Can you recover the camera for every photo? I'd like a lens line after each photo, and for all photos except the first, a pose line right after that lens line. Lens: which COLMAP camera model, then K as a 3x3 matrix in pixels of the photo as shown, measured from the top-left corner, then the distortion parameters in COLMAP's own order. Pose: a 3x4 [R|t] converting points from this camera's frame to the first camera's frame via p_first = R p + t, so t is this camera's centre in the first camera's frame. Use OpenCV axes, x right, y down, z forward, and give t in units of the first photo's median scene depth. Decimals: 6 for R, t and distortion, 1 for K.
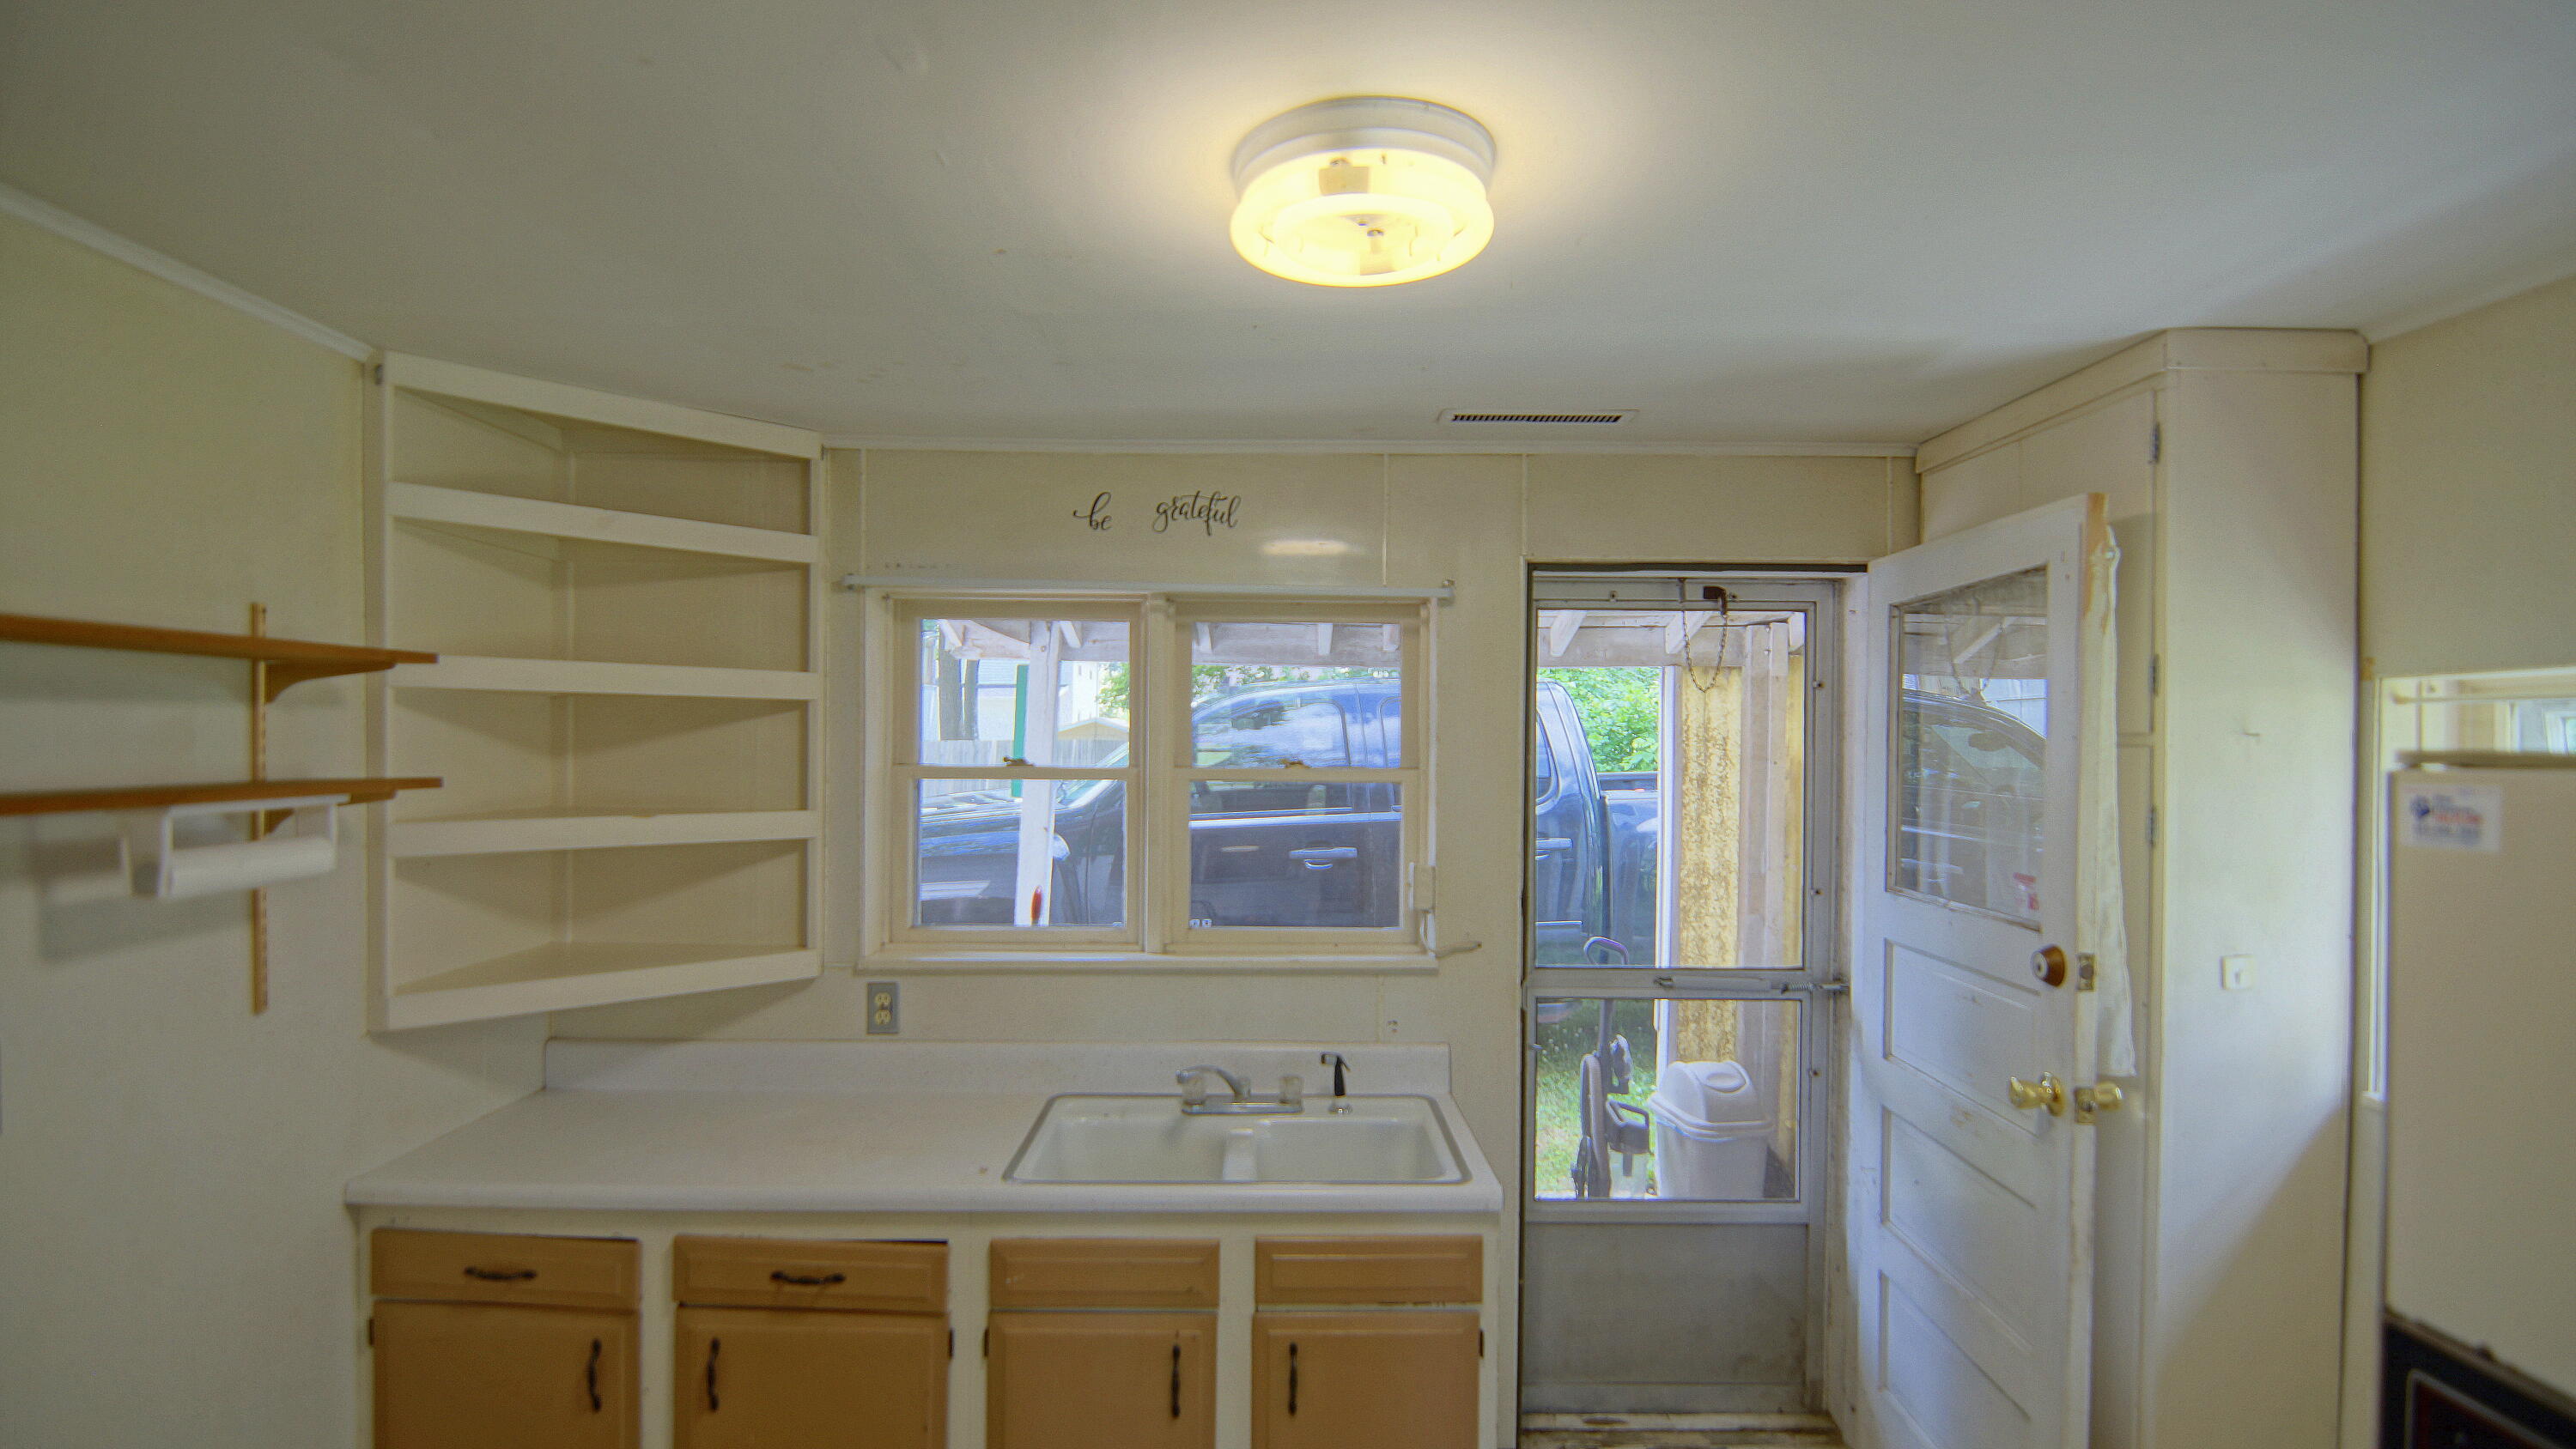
lens RADIAL K [[1243.9, 0, 1288.4], [0, 1243.9, 730.5], [0, 0, 1]] dist [0.013993, -0.030656]
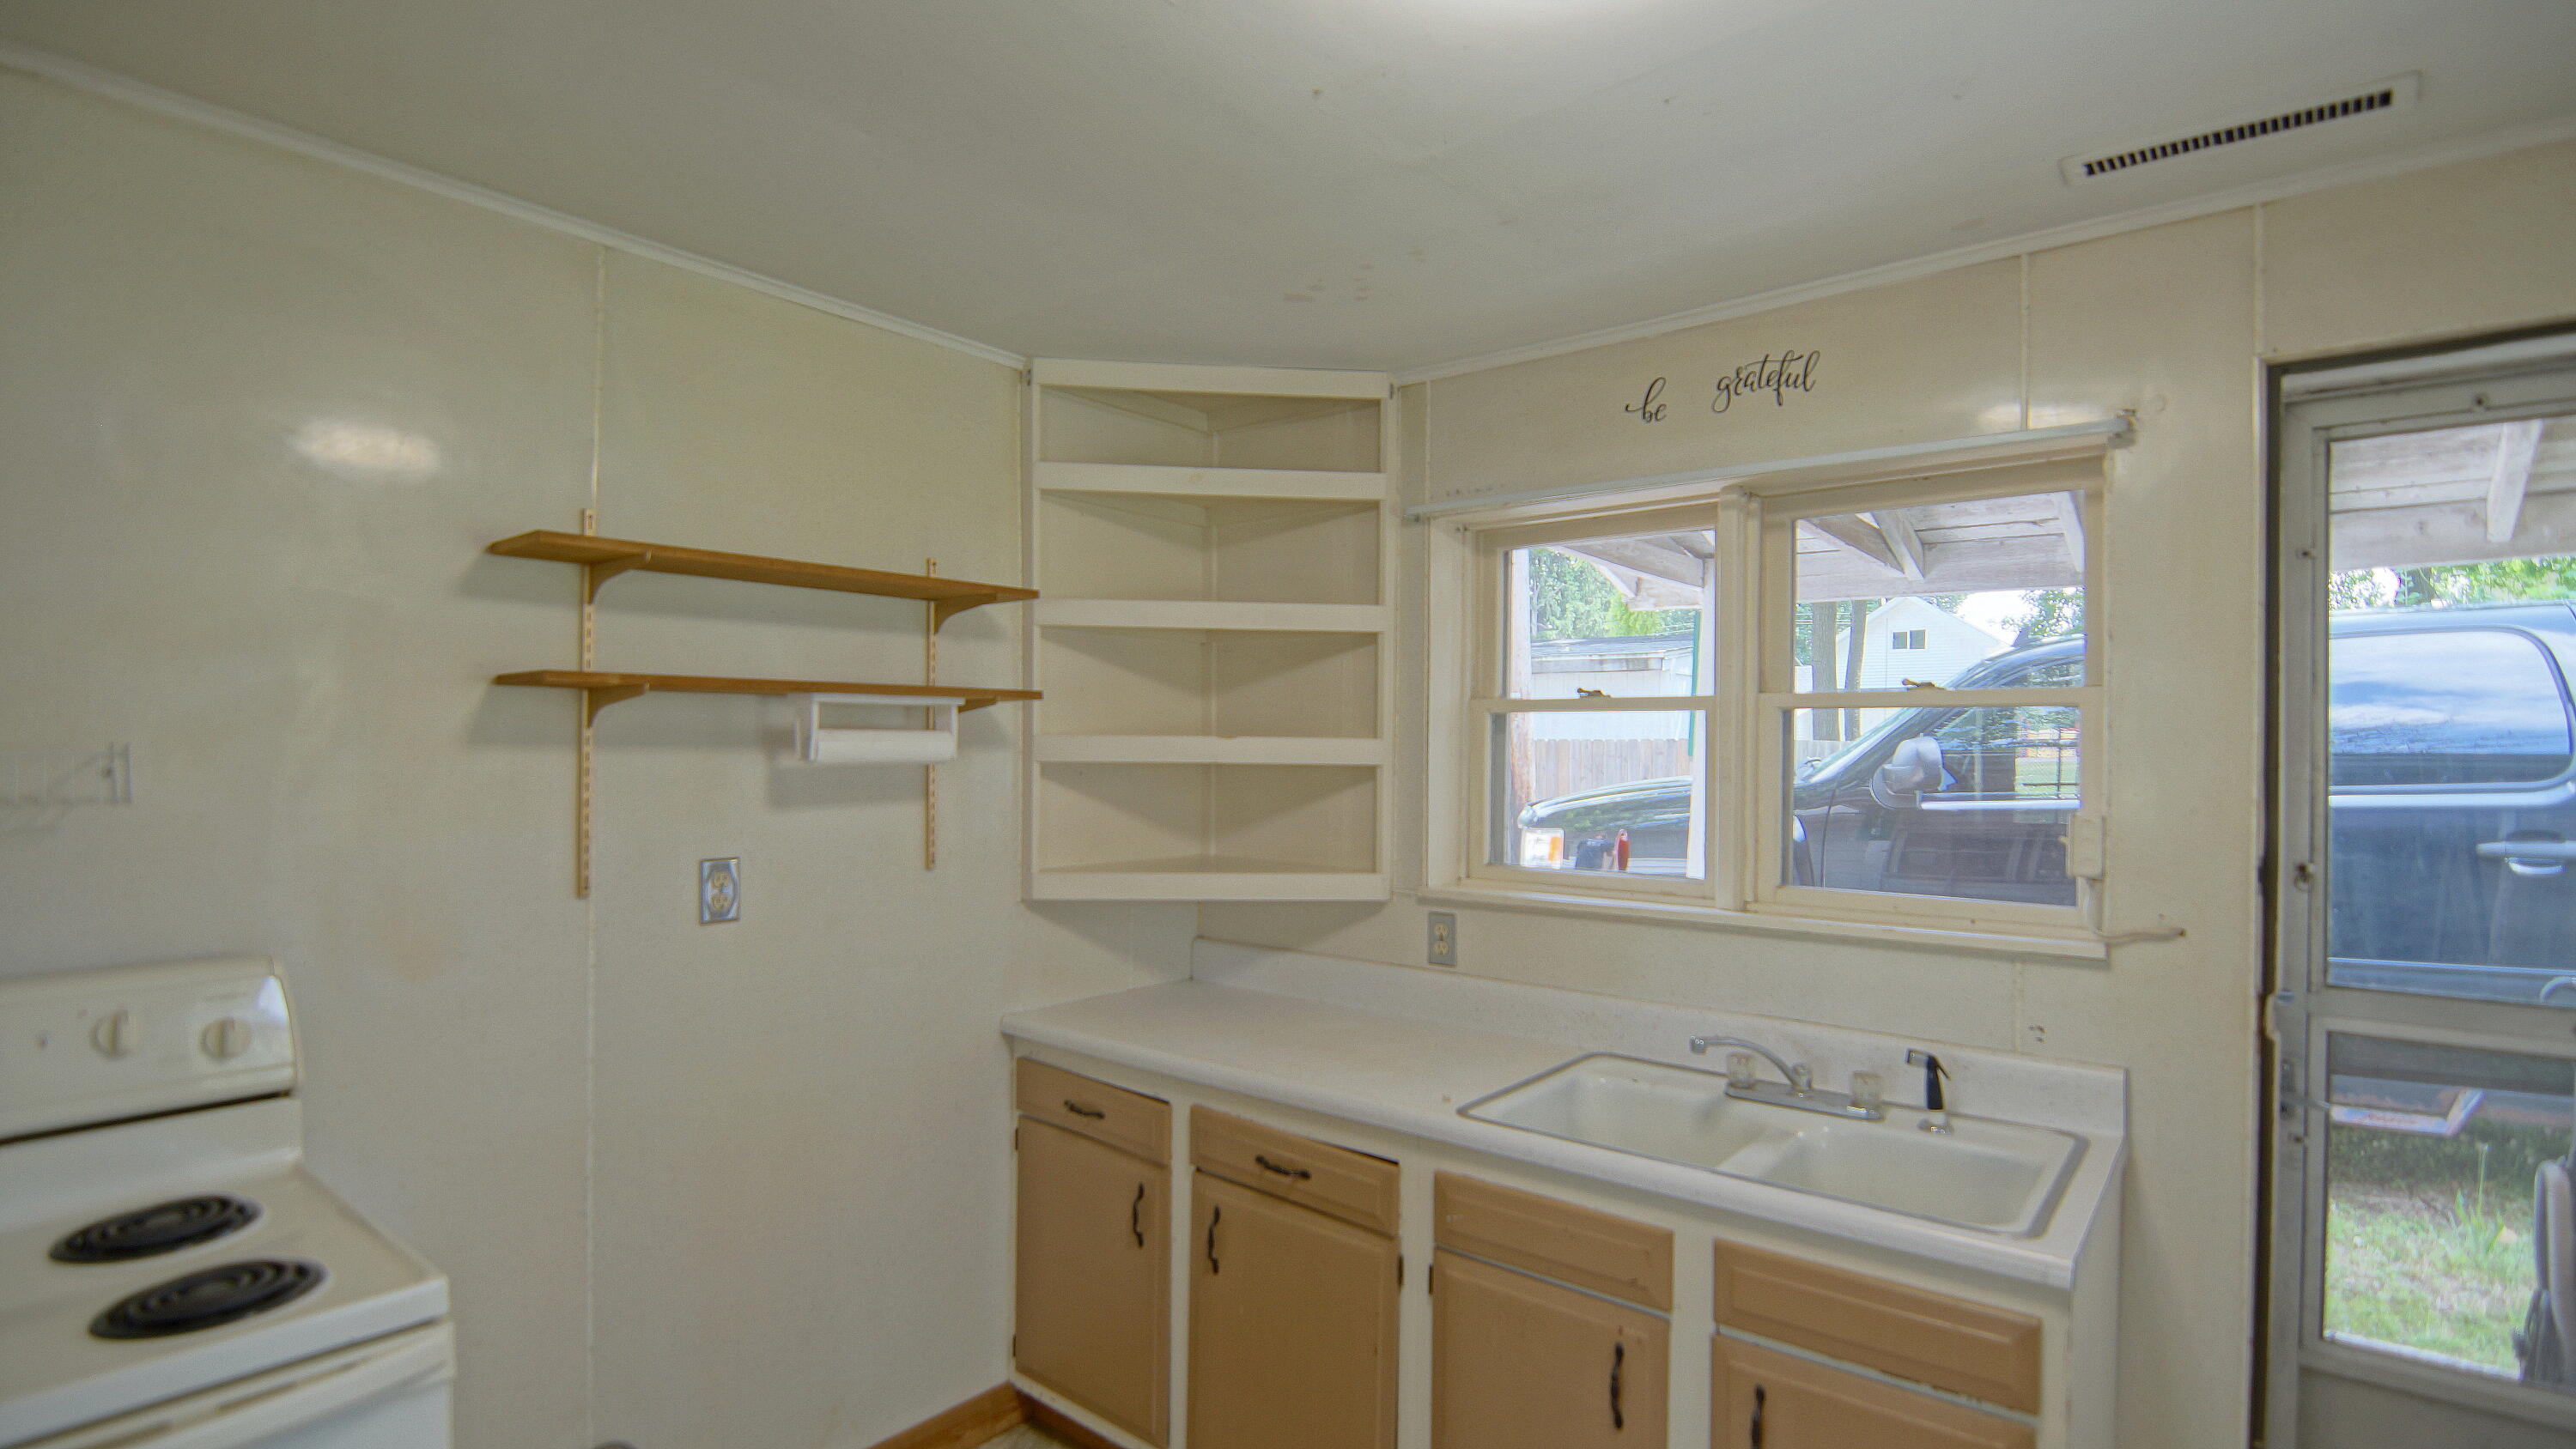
lens RADIAL K [[1243.5, 0, 1295.3], [0, 1243.5, 735.4], [0, 0, 1]] dist [-0.003875, -0.011745]
pose [[0.763229, -0.008771, -0.646068, 0.276494], [0.002177, 0.999937, -0.011003, 0.087928], [0.646124, 0.006992, 0.763201, 0.207300]]
